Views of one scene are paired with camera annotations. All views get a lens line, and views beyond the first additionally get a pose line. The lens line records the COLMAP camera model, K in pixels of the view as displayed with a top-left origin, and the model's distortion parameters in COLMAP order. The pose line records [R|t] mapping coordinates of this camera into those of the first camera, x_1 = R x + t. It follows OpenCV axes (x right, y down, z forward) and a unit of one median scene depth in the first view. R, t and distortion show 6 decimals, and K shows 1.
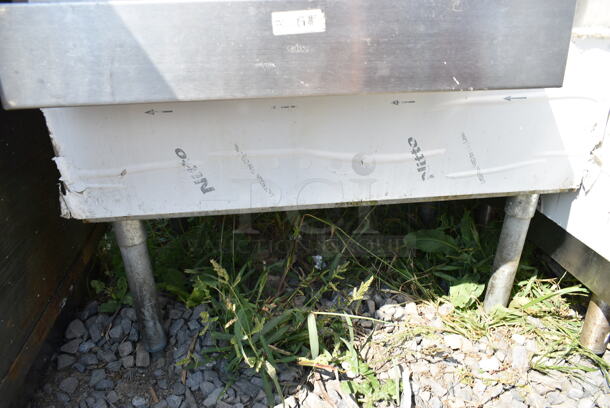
lens RADIAL K [[469.0, 0, 305.0], [0, 469.0, 204.0], [0, 0, 1]] dist [-0.008768, 0.003598]
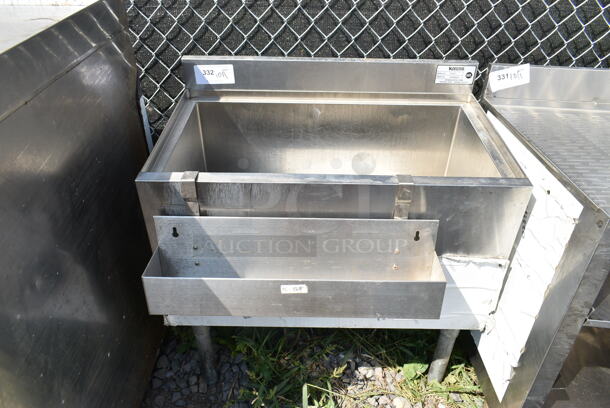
lens RADIAL K [[469.0, 0, 305.0], [0, 469.0, 204.0], [0, 0, 1]] dist [-0.008768, 0.003598]
pose [[0.991276, 0.089143, -0.097086, 0.100632], [-0.076157, 0.988571, 0.130106, -0.527331], [0.107575, -0.121578, 0.986735, -0.472922]]
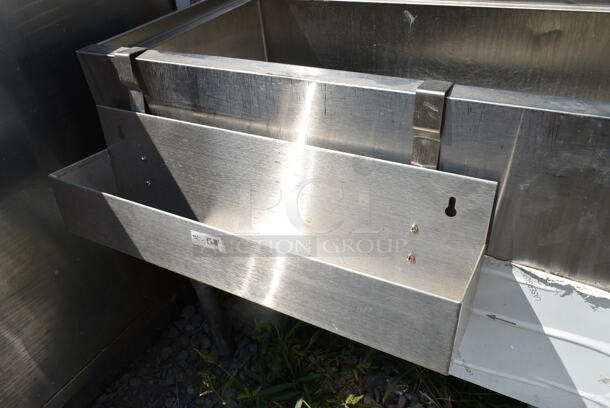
lens RADIAL K [[469.0, 0, 305.0], [0, 469.0, 204.0], [0, 0, 1]] dist [-0.008768, 0.003598]
pose [[0.808485, 0.292236, -0.510833, 0.410287], [-0.207273, 0.953778, 0.217589, -0.418362], [0.550809, -0.070035, 0.831688, 0.071751]]
